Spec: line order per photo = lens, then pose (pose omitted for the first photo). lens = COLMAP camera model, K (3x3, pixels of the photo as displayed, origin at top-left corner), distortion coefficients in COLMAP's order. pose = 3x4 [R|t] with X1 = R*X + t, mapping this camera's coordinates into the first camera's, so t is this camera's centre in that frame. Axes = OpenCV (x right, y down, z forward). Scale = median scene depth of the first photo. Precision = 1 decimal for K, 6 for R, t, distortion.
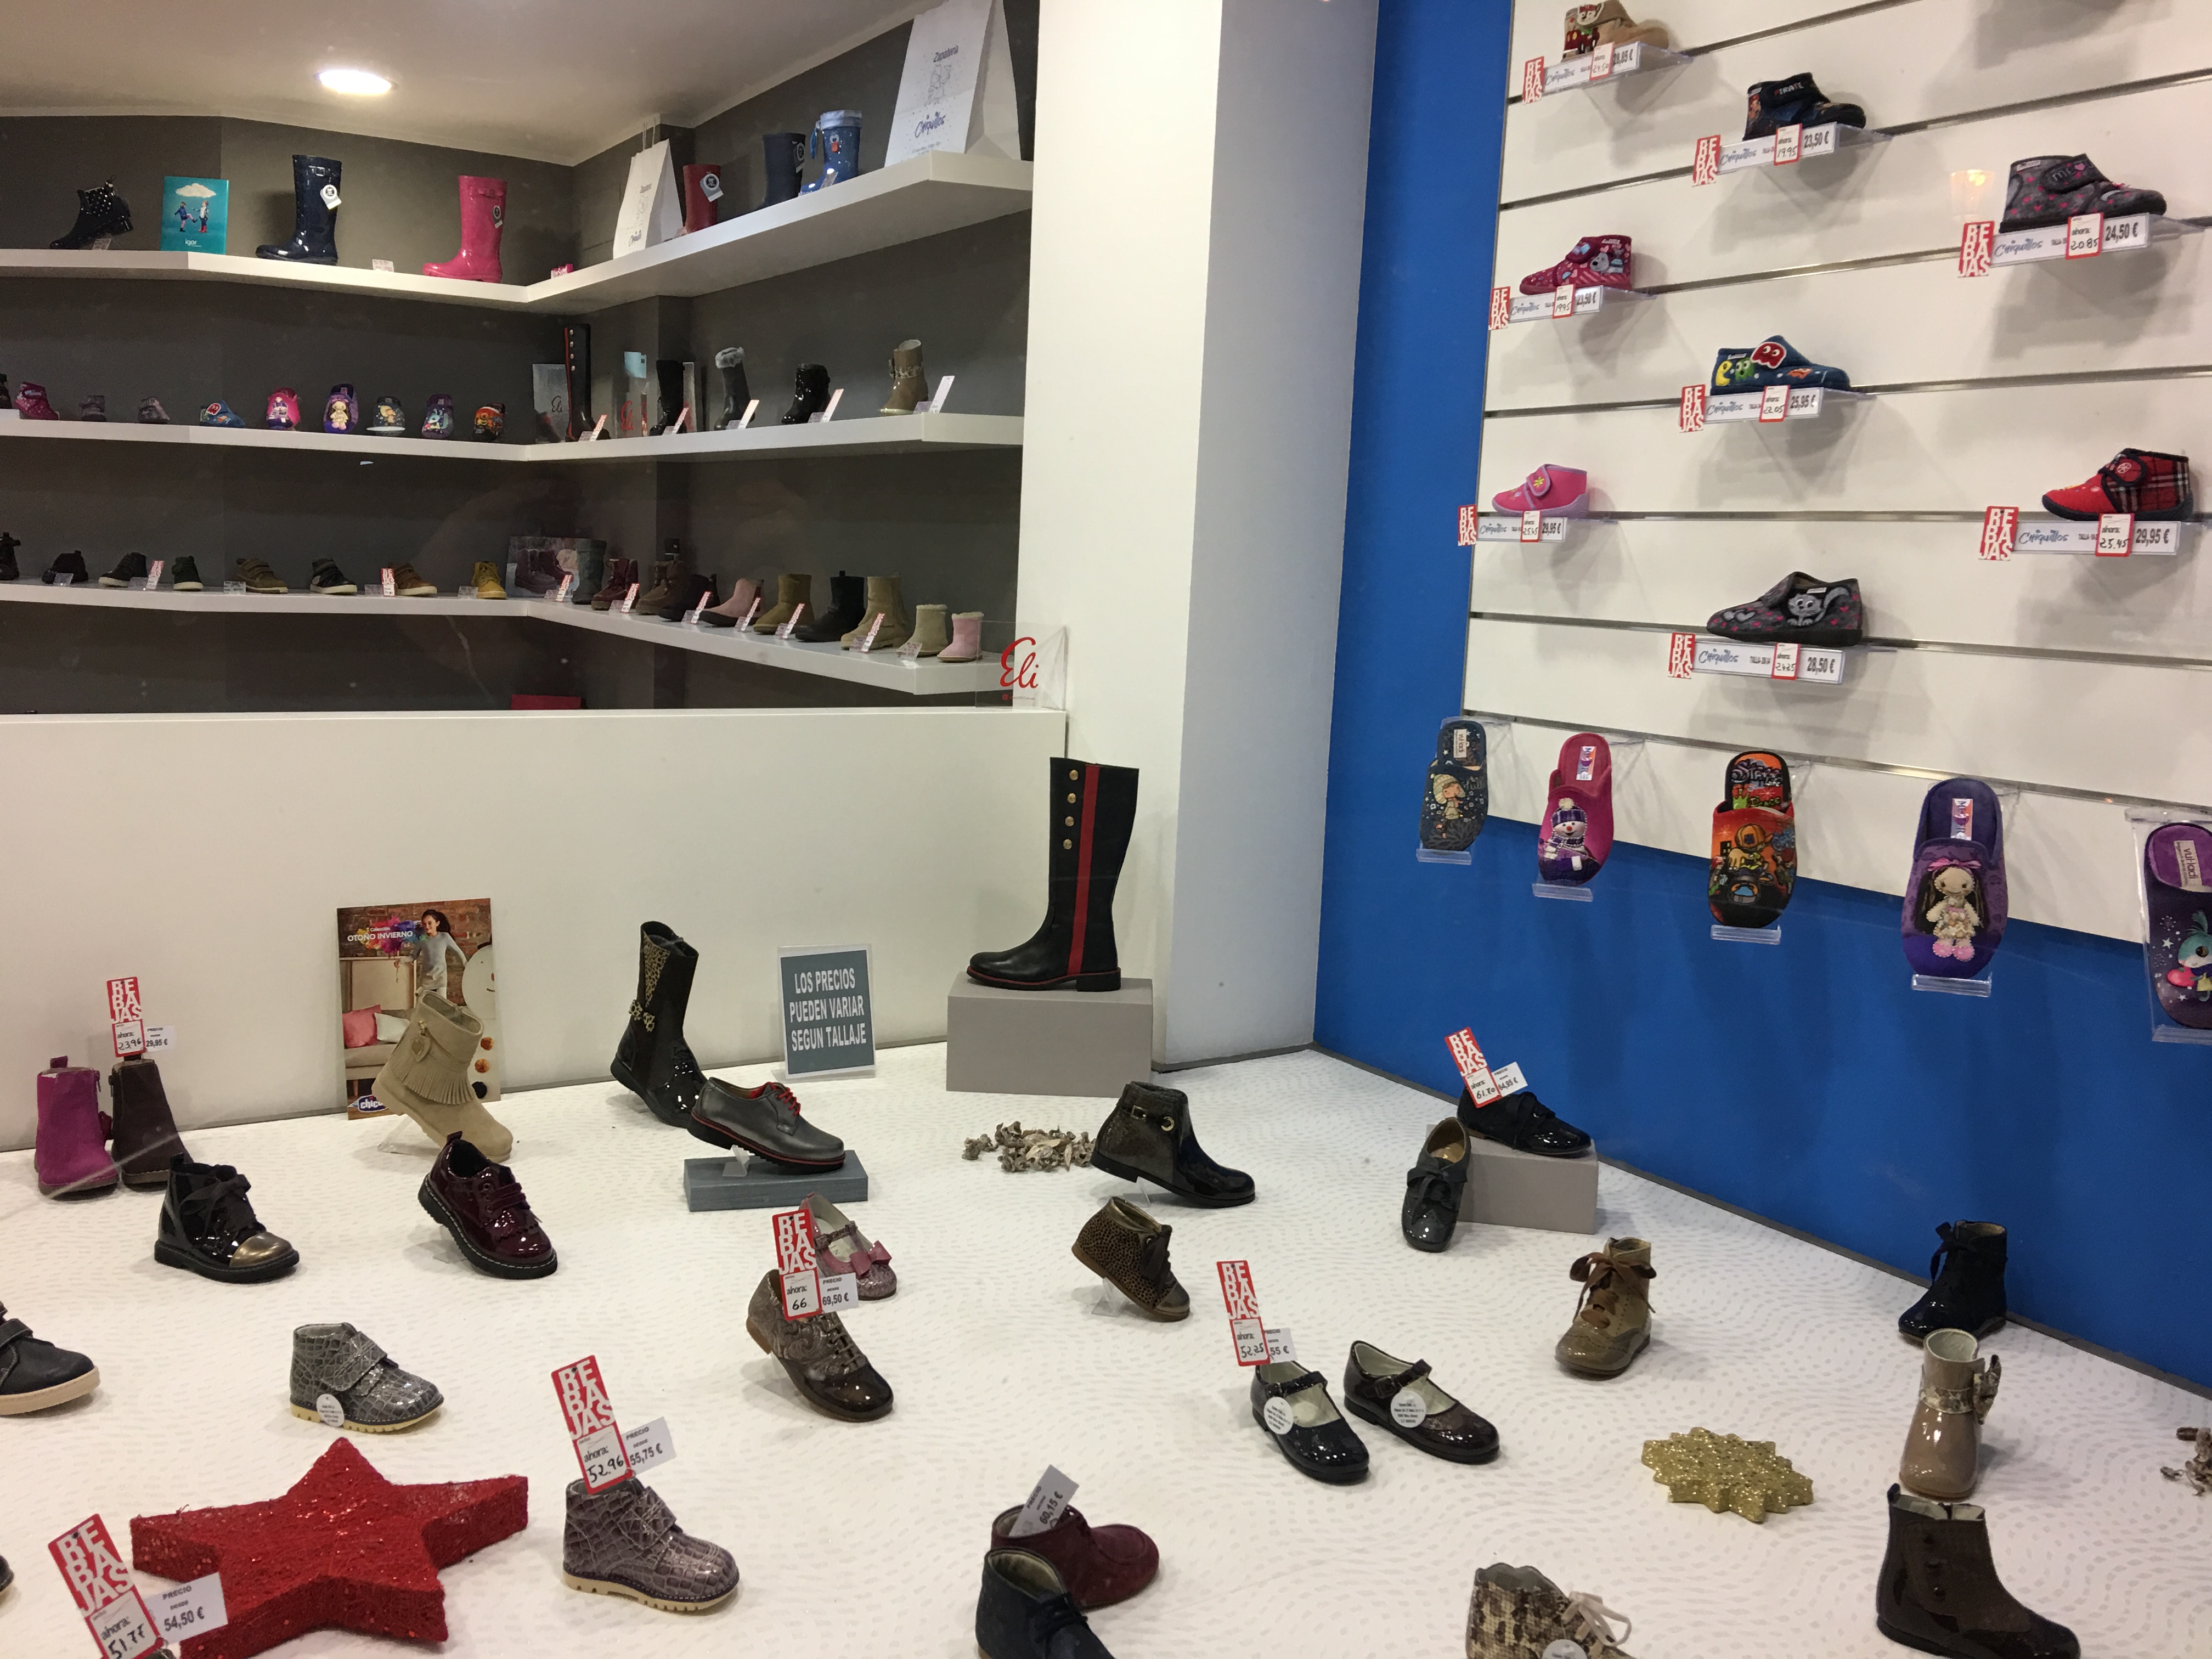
lens RADIAL K [[1893.8, 0, 1095.4], [0, 1893.8, 828.0], [0, 0, 1]] dist [0.061908, -0.106337]
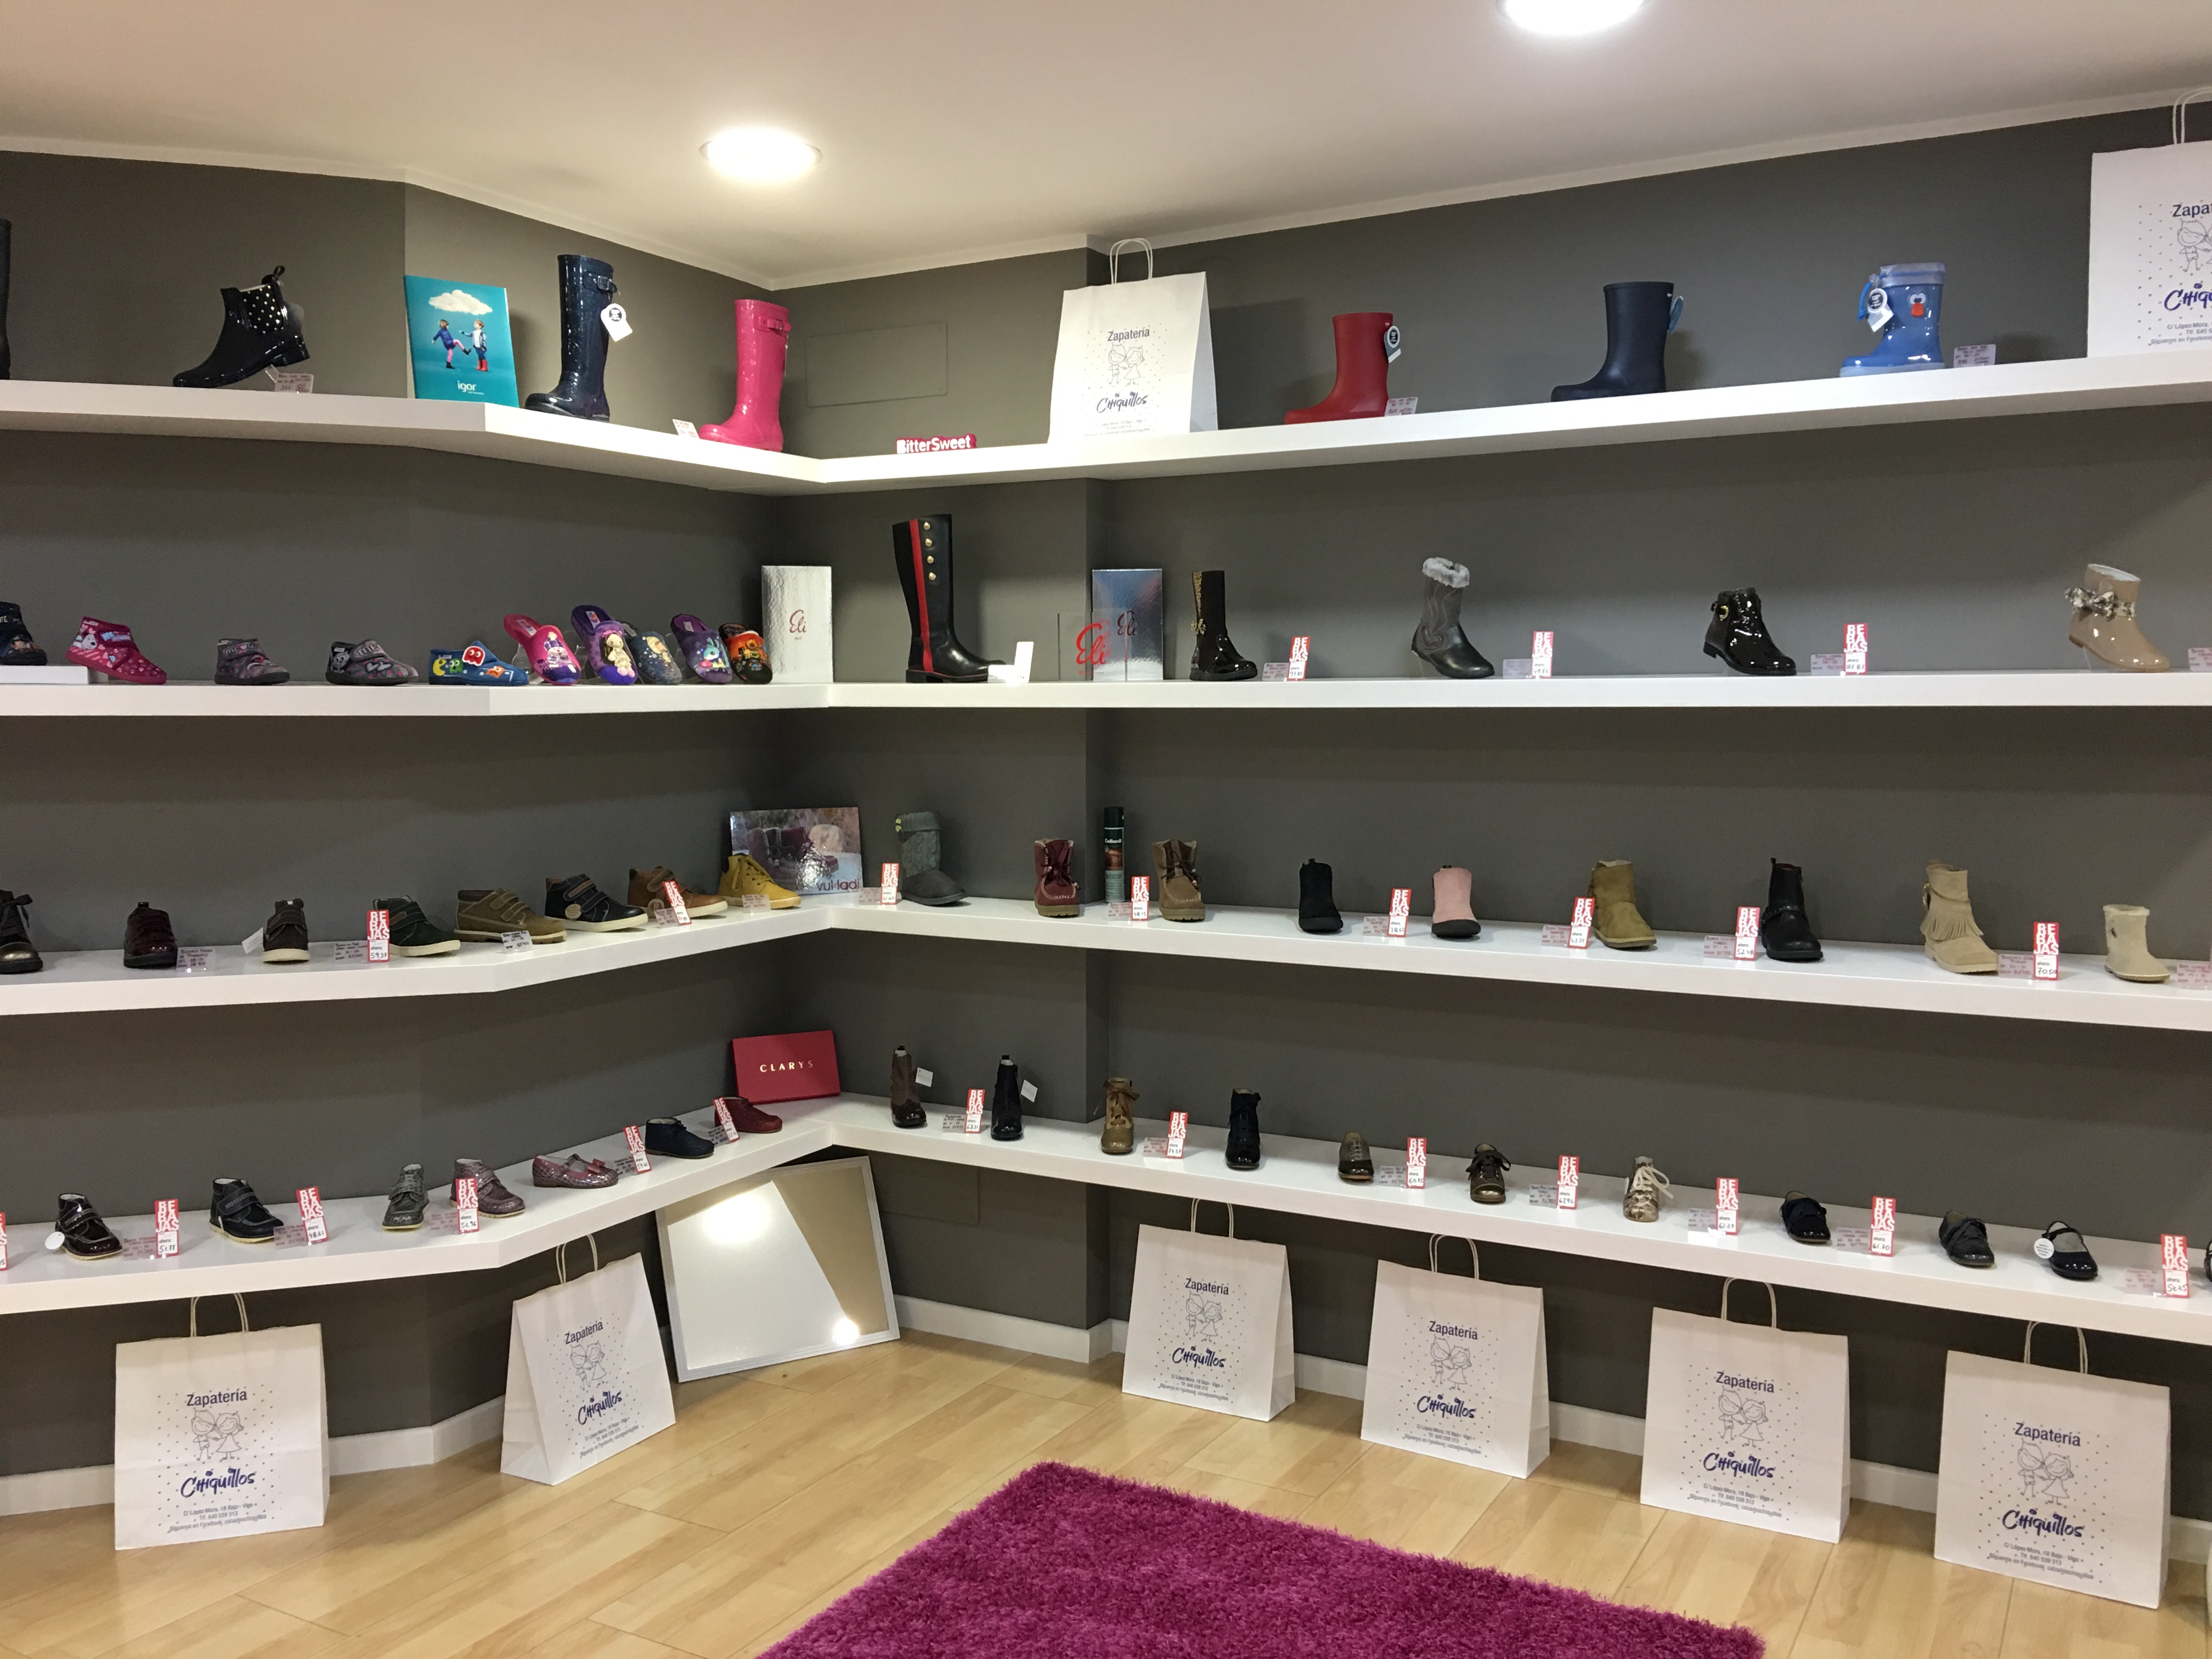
lens RADIAL K [[1893.8, 0, 1106.2], [0, 1893.8, 833.9], [0, 0, 1]] dist [0.061908, -0.106337]
pose [[0.866615, -0.079154, 0.492659, -1.454357], [0.107083, 0.993836, -0.028689, -0.305623], [-0.487351, 0.077617, 0.869750, 0.933105]]
